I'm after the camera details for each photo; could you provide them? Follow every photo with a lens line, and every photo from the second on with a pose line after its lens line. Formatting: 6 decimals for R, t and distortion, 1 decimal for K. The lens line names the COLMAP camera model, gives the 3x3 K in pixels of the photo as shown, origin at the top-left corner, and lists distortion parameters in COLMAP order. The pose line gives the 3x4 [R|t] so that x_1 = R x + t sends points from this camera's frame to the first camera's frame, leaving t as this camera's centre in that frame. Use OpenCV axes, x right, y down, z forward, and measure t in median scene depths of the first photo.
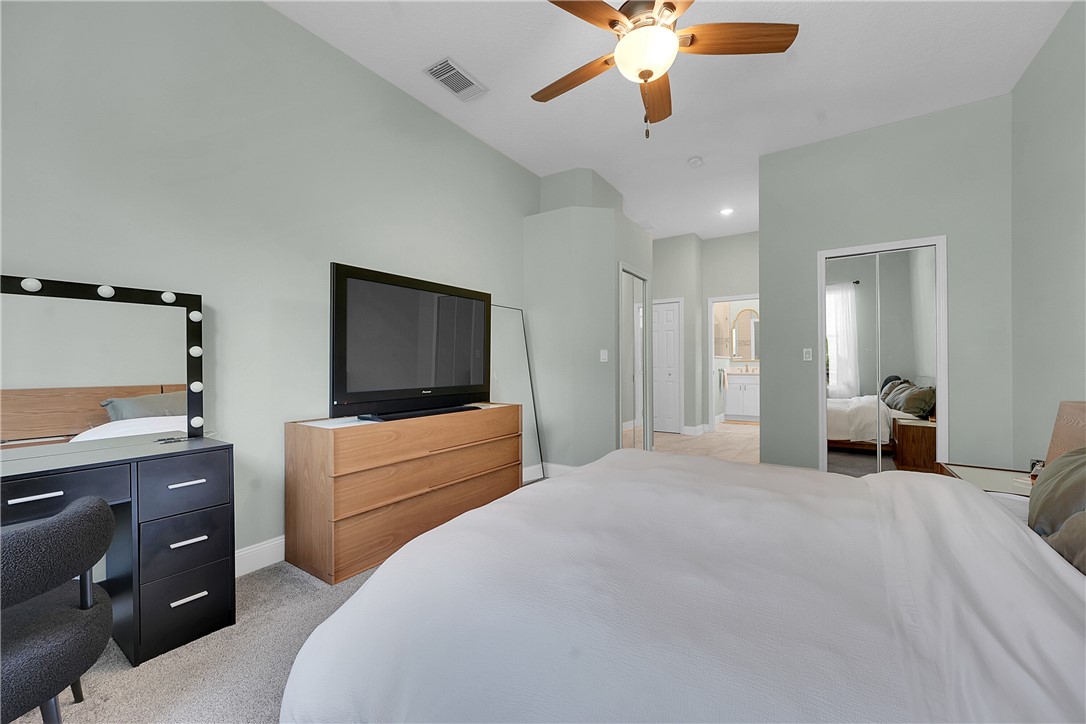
lens RADIAL K [[430.7, 0, 547.4], [0, 430.7, 361.5], [0, 0, 1]] dist [-0.000216, 0.000223]
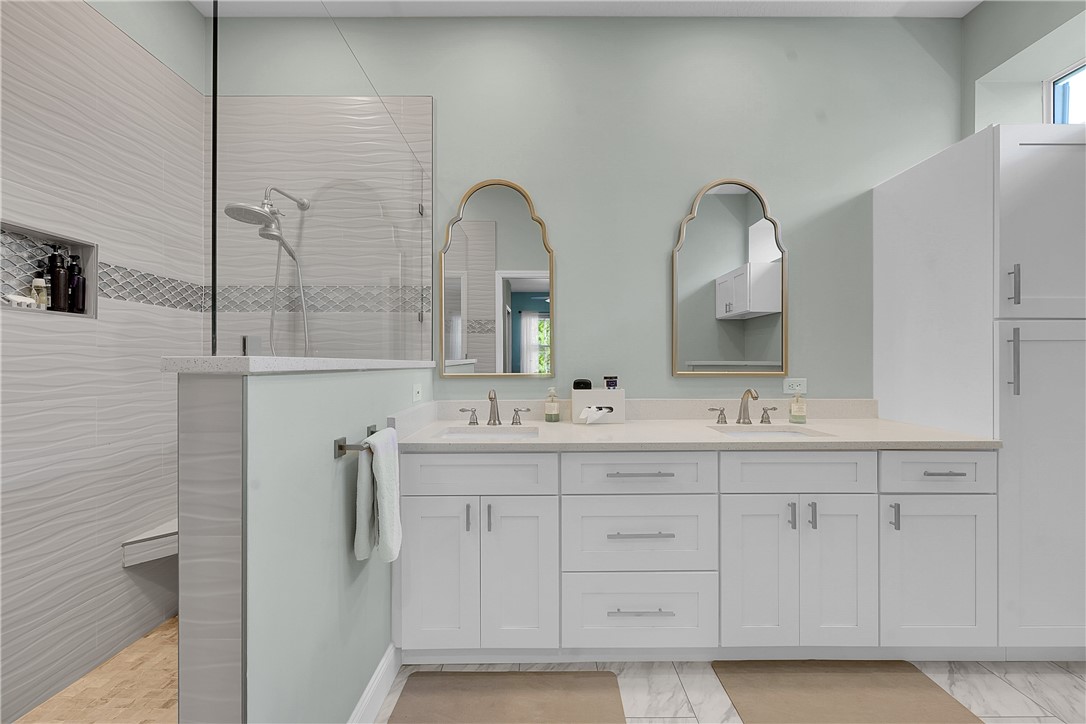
lens RADIAL K [[430.7, 0, 547.4], [0, 430.7, 361.5], [0, 0, 1]] dist [-0.000216, 0.000223]
pose [[0.831558, 0.008690, 0.555370, 0.367299], [-0.011359, 0.999935, 0.001362, -0.012078], [-0.555322, -0.007441, 0.831602, 0.813839]]
